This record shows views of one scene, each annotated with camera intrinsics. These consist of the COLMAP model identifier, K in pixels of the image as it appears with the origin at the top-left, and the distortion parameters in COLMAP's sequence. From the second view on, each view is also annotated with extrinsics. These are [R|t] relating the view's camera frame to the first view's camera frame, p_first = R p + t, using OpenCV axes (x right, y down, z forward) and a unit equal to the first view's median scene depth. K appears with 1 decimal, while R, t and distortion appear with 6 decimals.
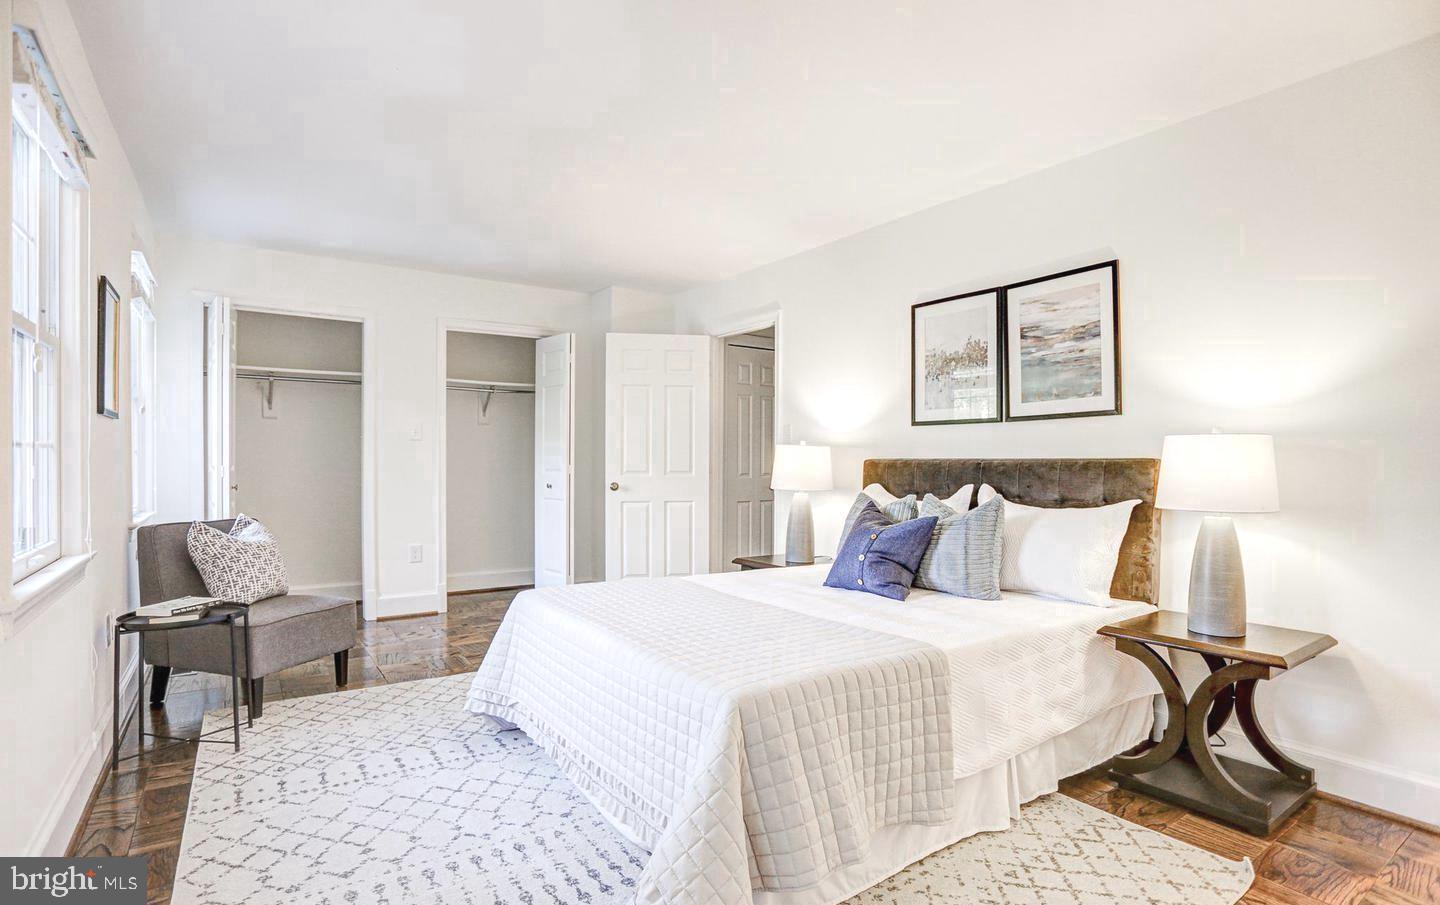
lens RADIAL K [[706.0, 0, 724.8], [0, 706.0, 468.5], [0, 0, 1]] dist [-0.077289, 0.030239]
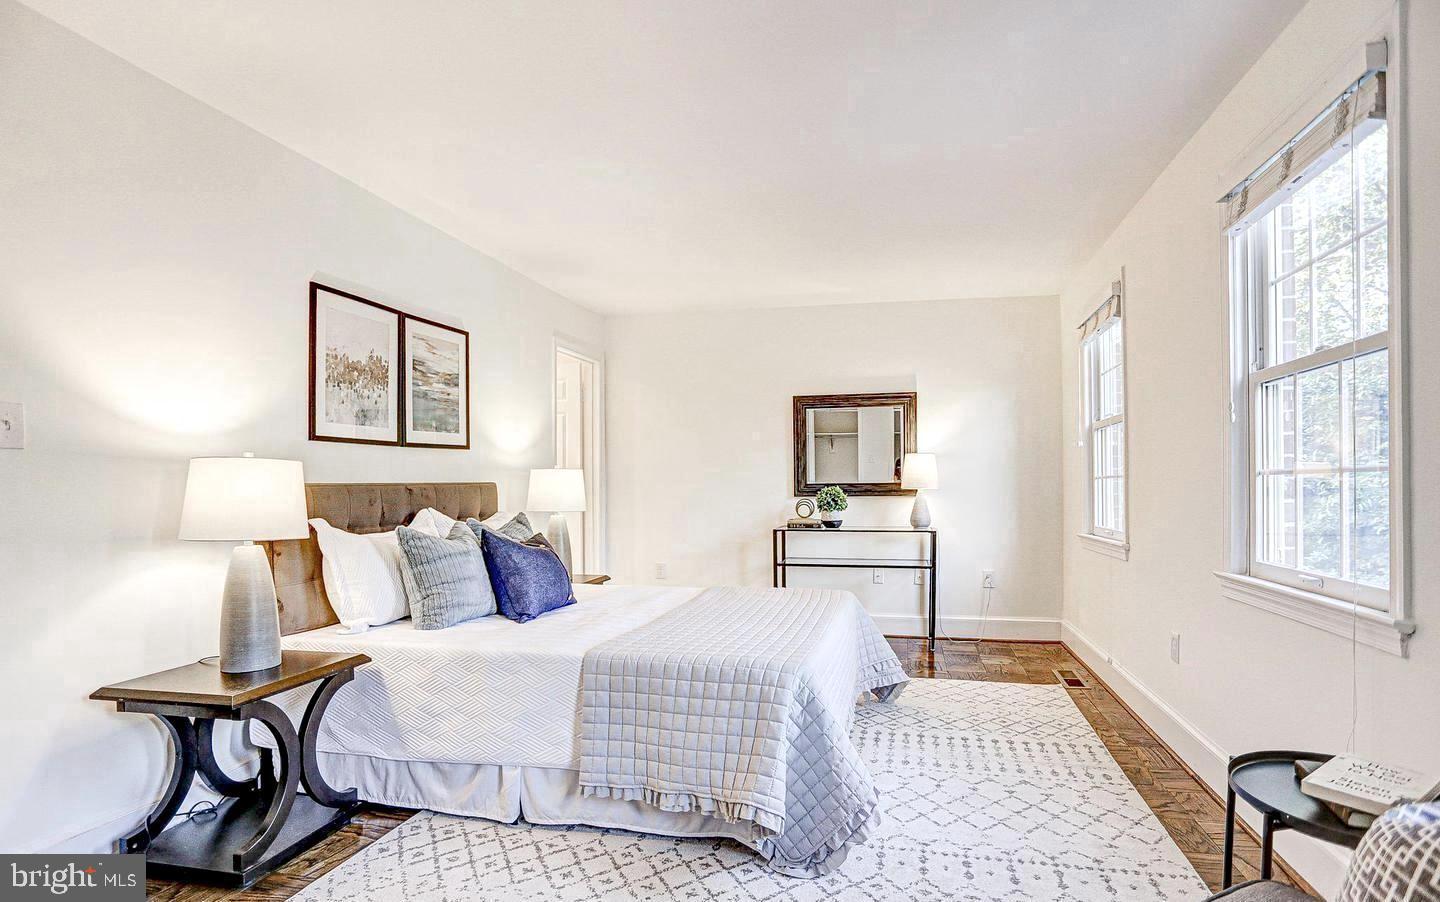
lens RADIAL K [[724.7, 0, 733.5], [0, 724.7, 481.8], [0, 0, 1]] dist [-0.078261, 0.032781]
pose [[-0.662899, -0.000043, 0.748709, -0.717847], [0.010521, 0.999901, 0.009372, -0.021688], [-0.748635, 0.014090, -0.662833, 1.380853]]
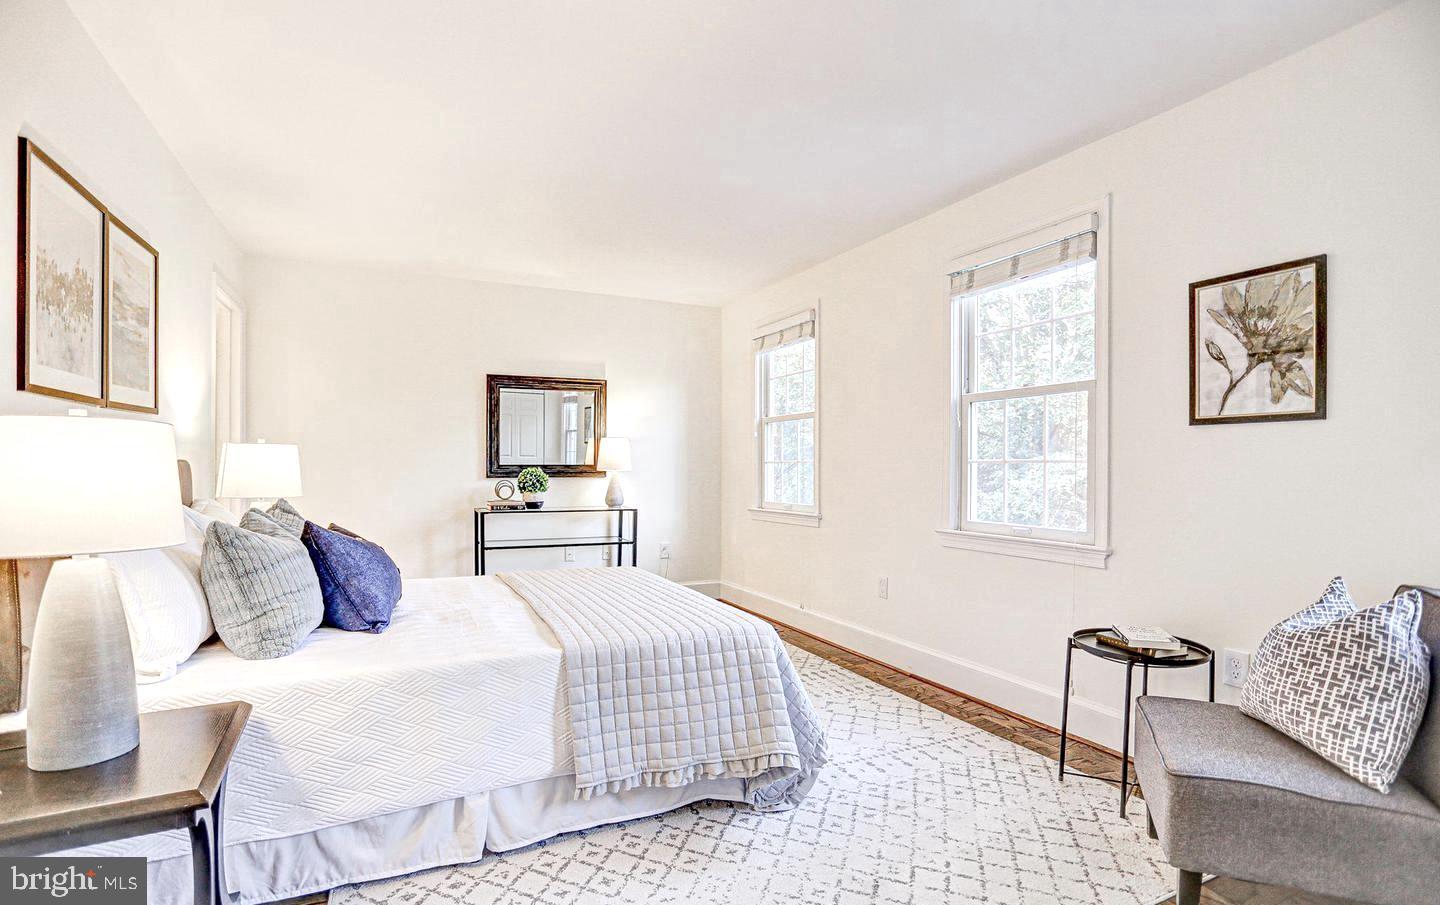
lens RADIAL K [[706.0, 0, 724.8], [0, 706.0, 468.5], [0, 0, 1]] dist [-0.077289, 0.030239]
pose [[-0.987326, -0.011690, 0.158276, -0.327103], [-0.009006, 0.999803, 0.017661, -0.023825], [-0.158452, 0.016012, -0.987237, 1.629848]]
